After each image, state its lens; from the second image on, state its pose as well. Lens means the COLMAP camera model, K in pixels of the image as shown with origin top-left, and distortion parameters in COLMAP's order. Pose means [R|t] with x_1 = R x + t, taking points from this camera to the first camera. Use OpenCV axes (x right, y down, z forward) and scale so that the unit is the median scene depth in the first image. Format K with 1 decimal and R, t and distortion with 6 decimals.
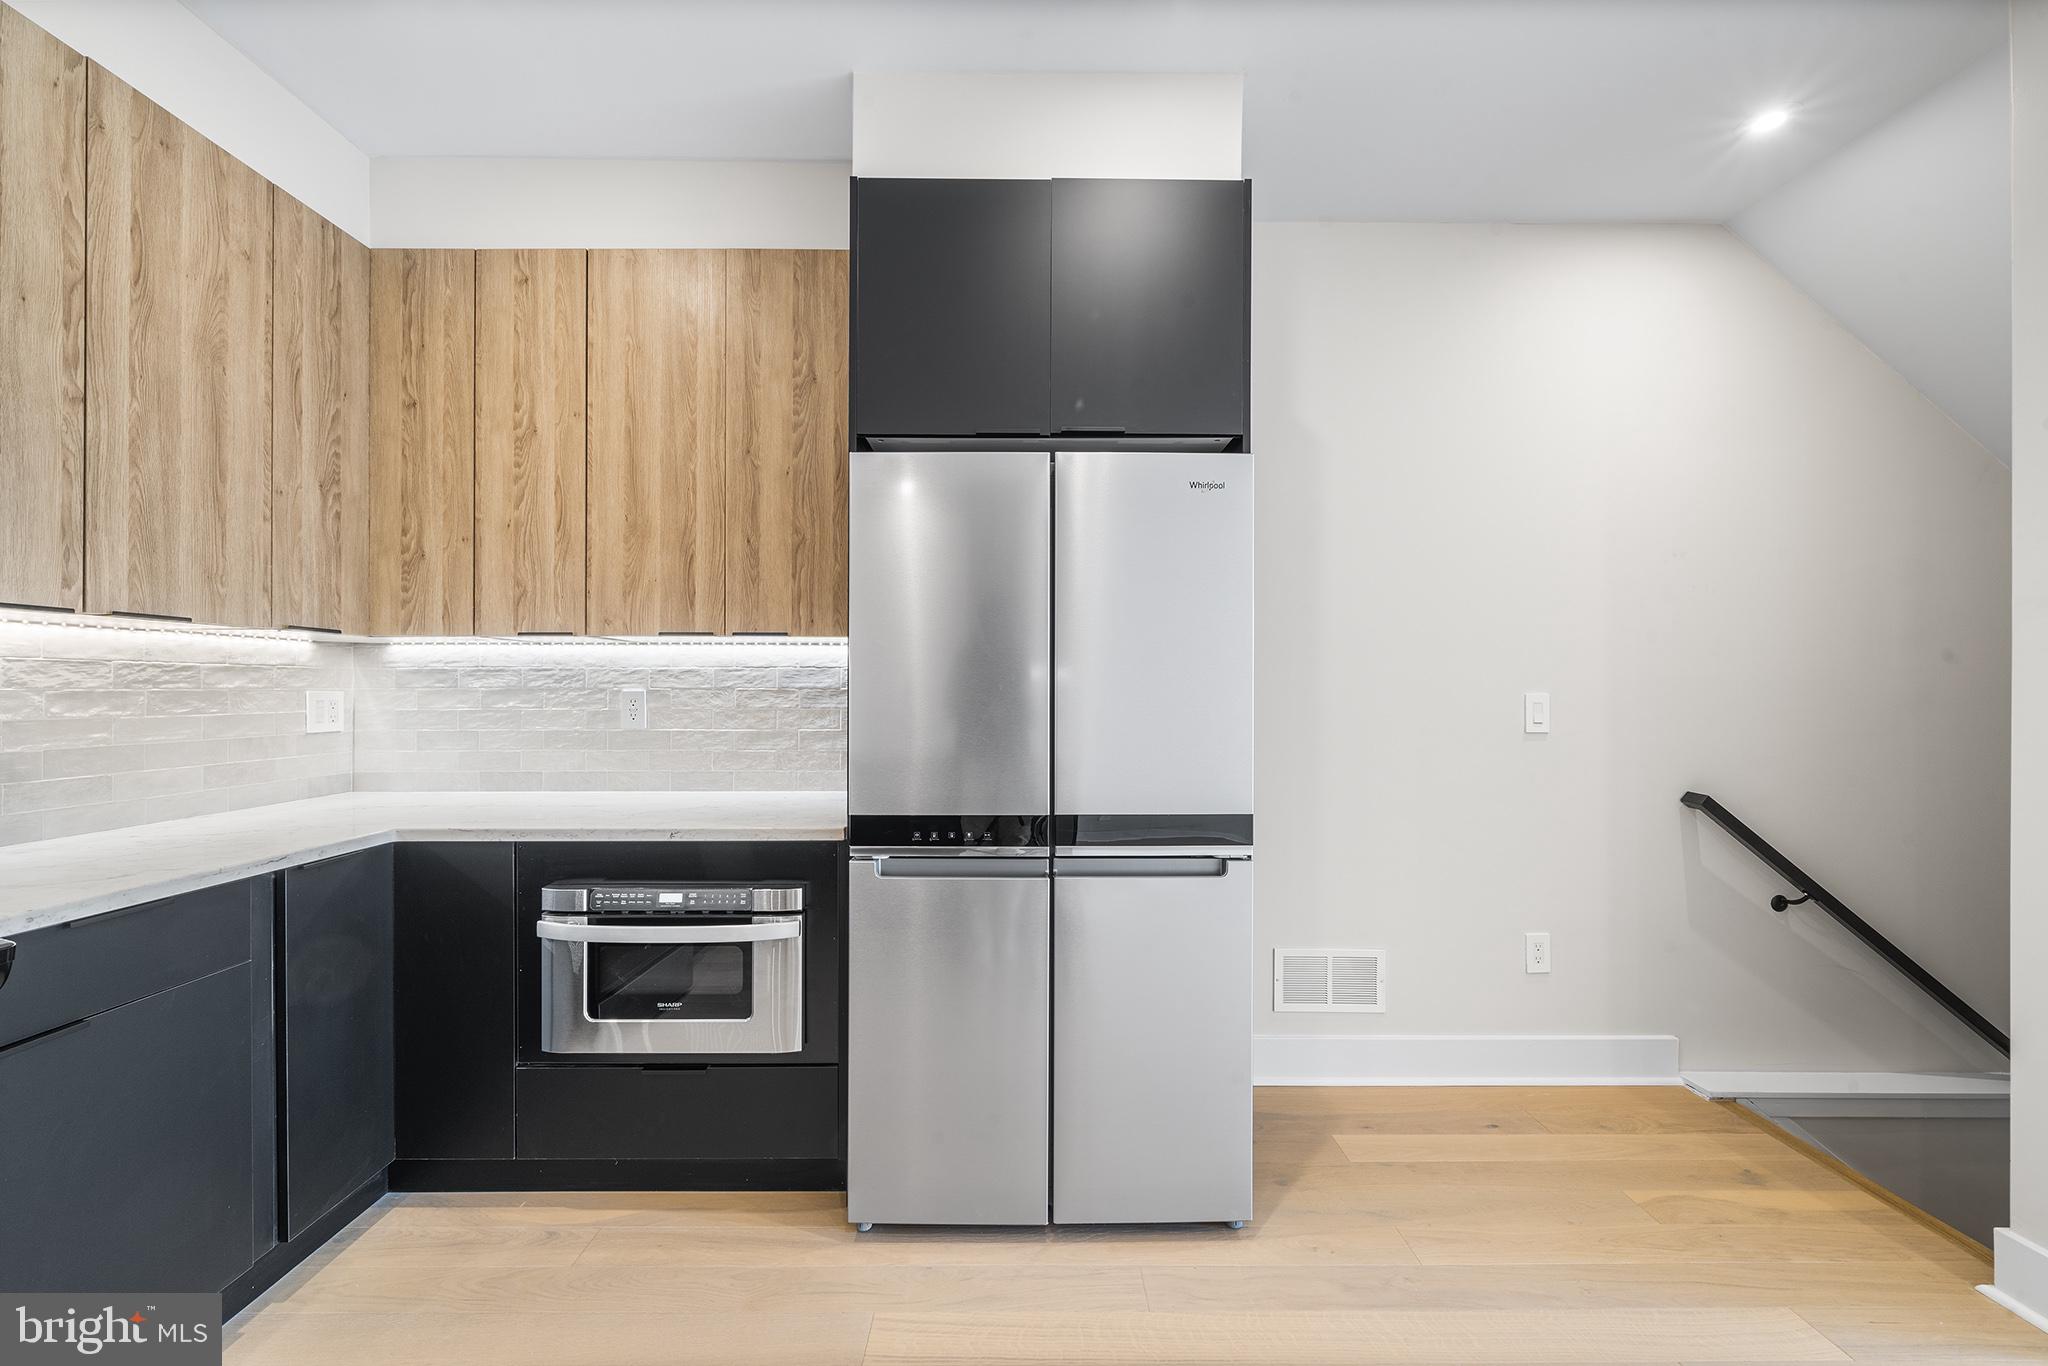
lens RADIAL K [[809.7, 0, 1022.0], [0, 809.7, 685.2], [0, 0, 1]] dist [-0.000517, 0.001075]
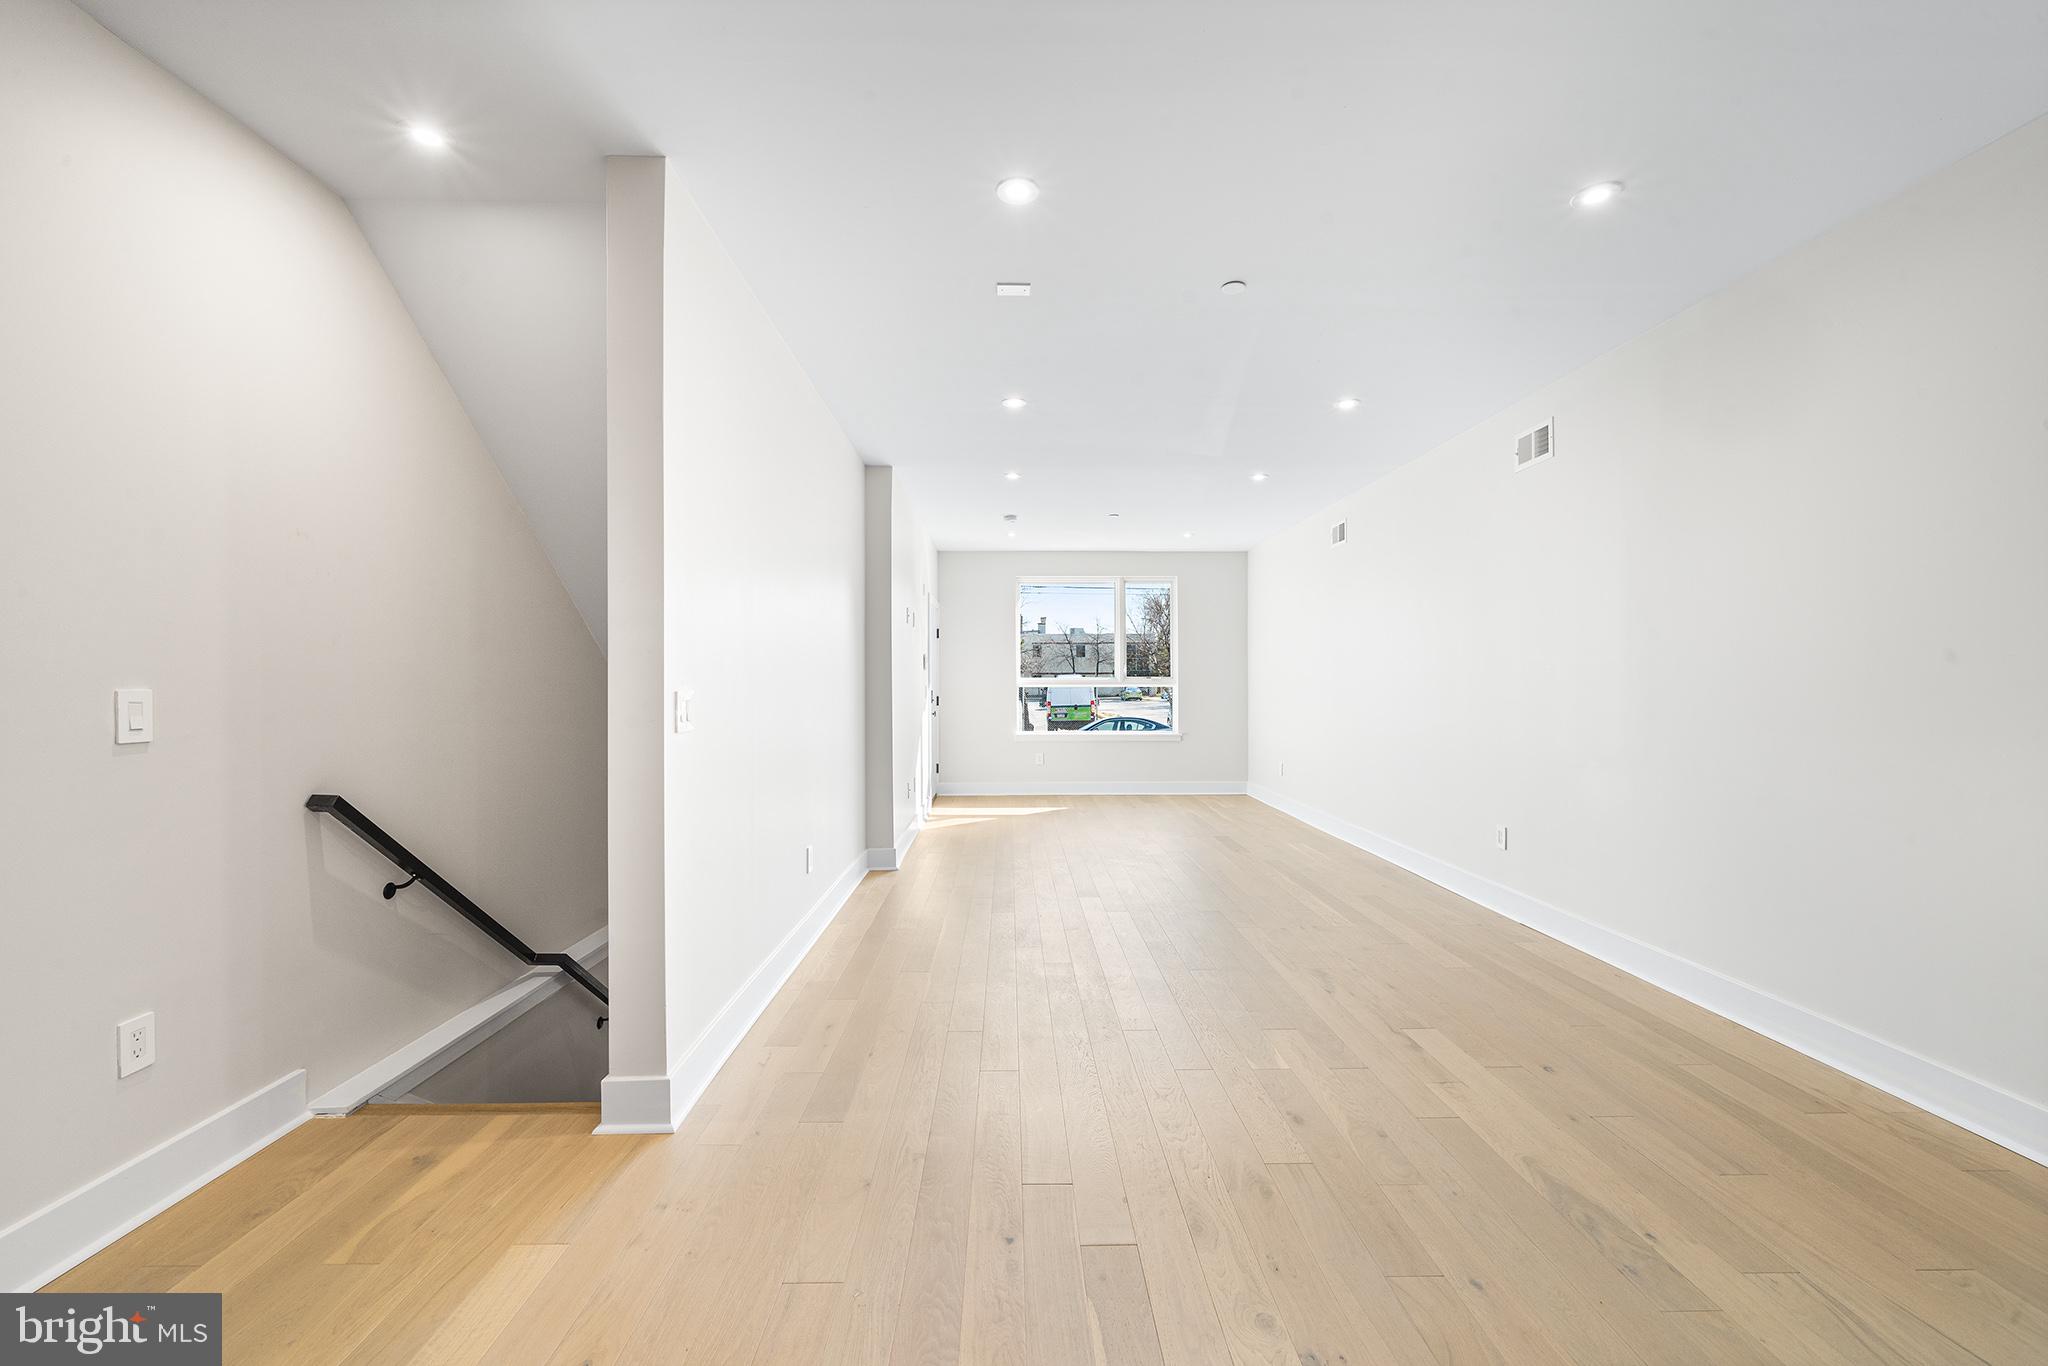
lens RADIAL K [[809.7, 0, 1019.2], [0, 809.7, 682.4], [0, 0, 1]] dist [-0.000517, 0.001075]
pose [[-0.005430, -0.000445, 0.999985, -0.118064], [-0.001287, 0.999999, 0.000438, 0.002805], [-0.999984, -0.001285, -0.005431, 0.243734]]
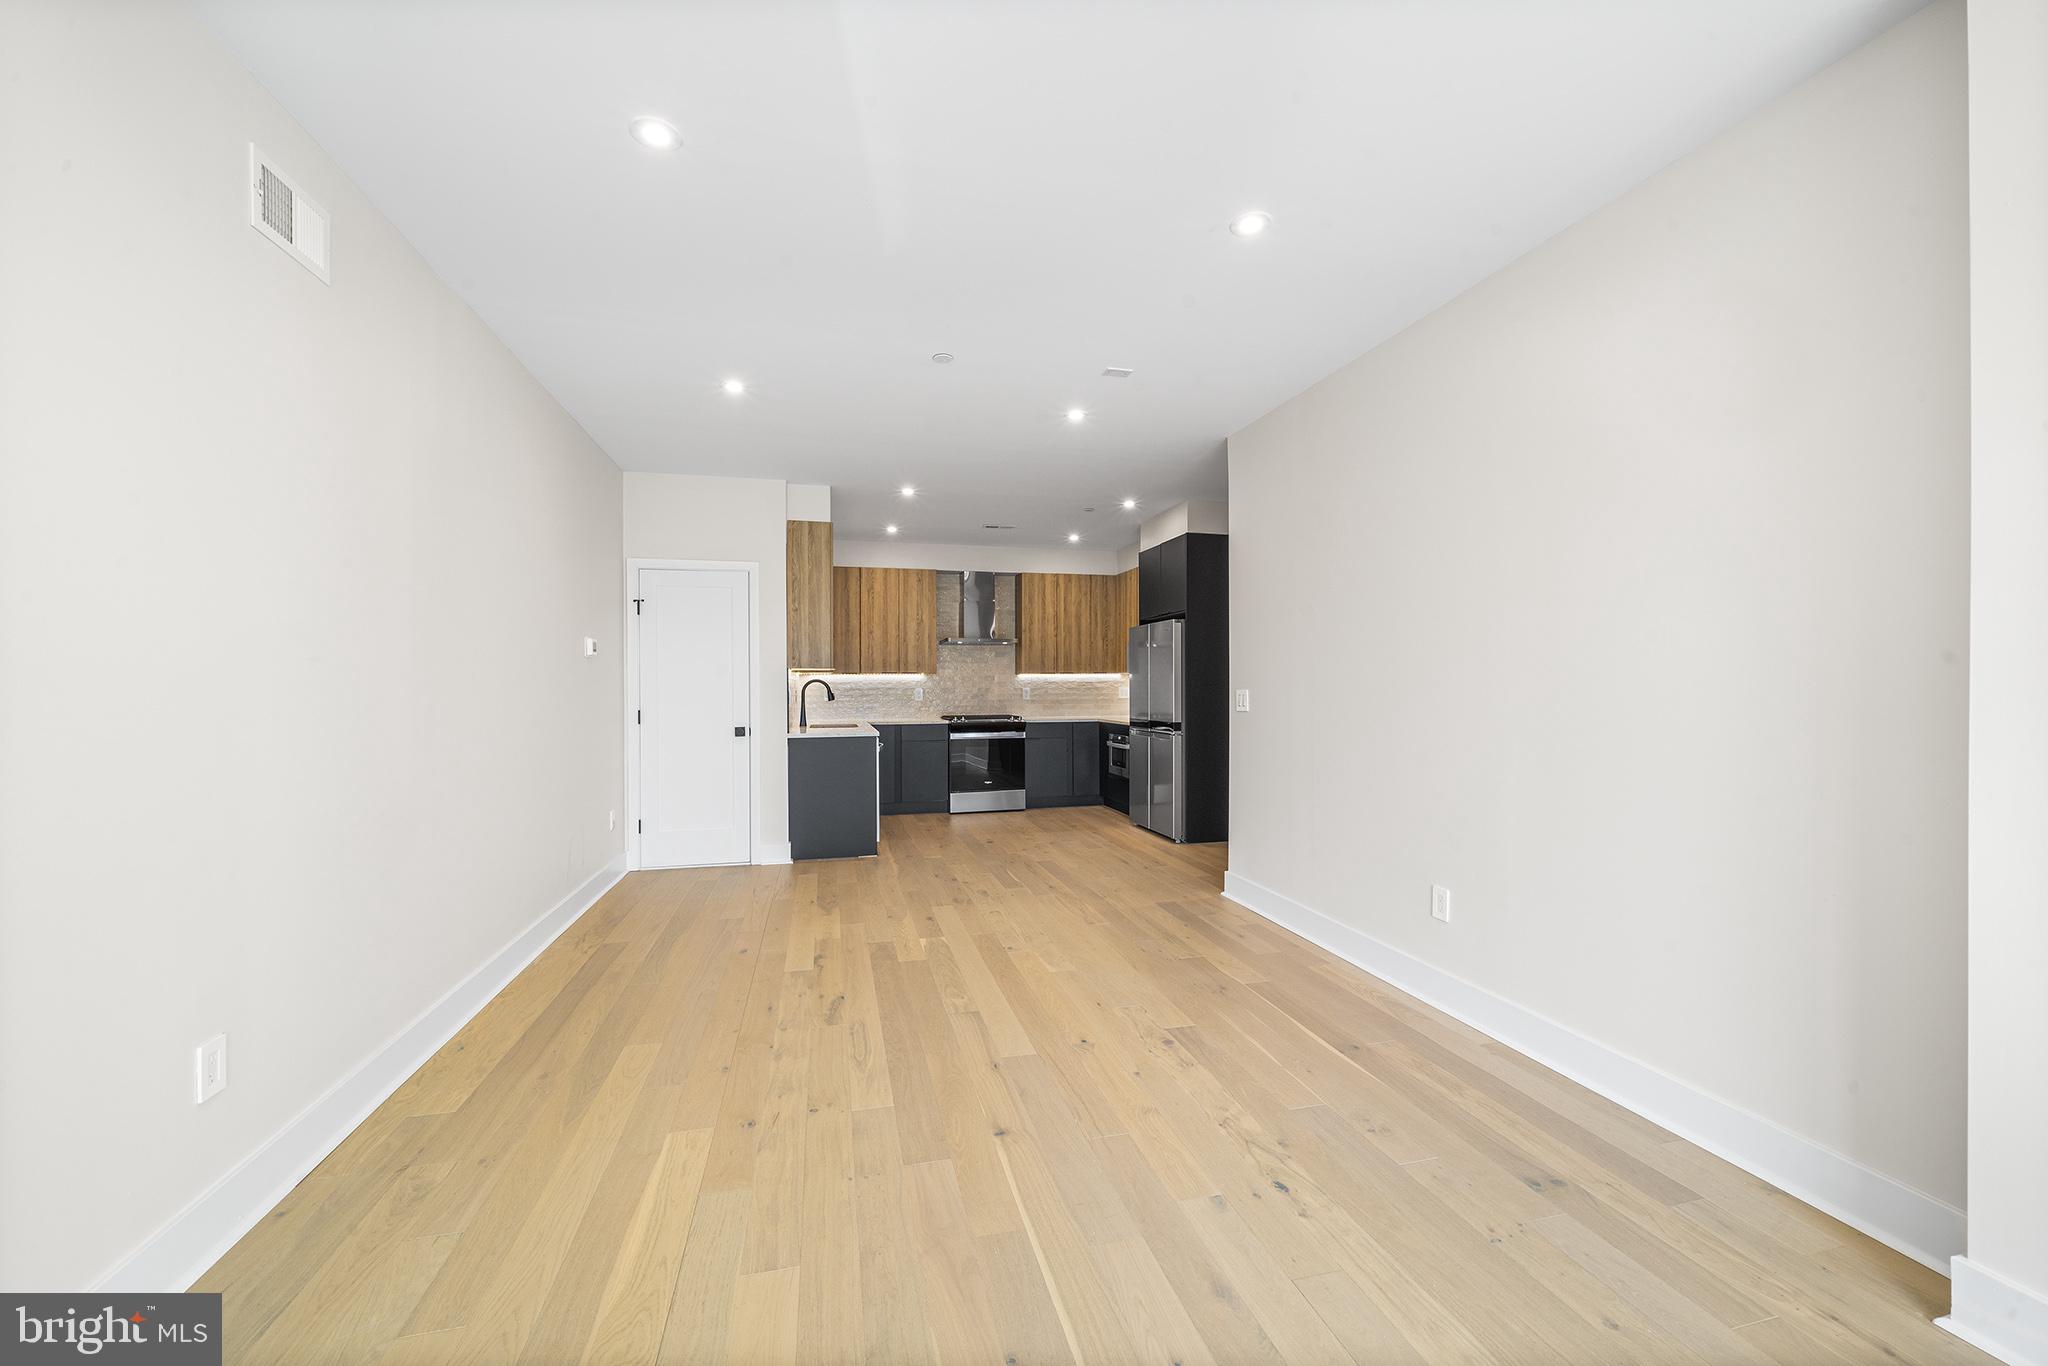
lens RADIAL K [[785.2, 0, 1023.3], [0, 785.2, 688.0], [0, 0, 1]] dist [-0.002105, 0.000250]
pose [[0.236822, -0.001536, -0.971552, 2.882950], [0.006044, 0.999982, -0.000107, 0.007457], [0.971534, -0.005846, 0.236827, -0.358973]]
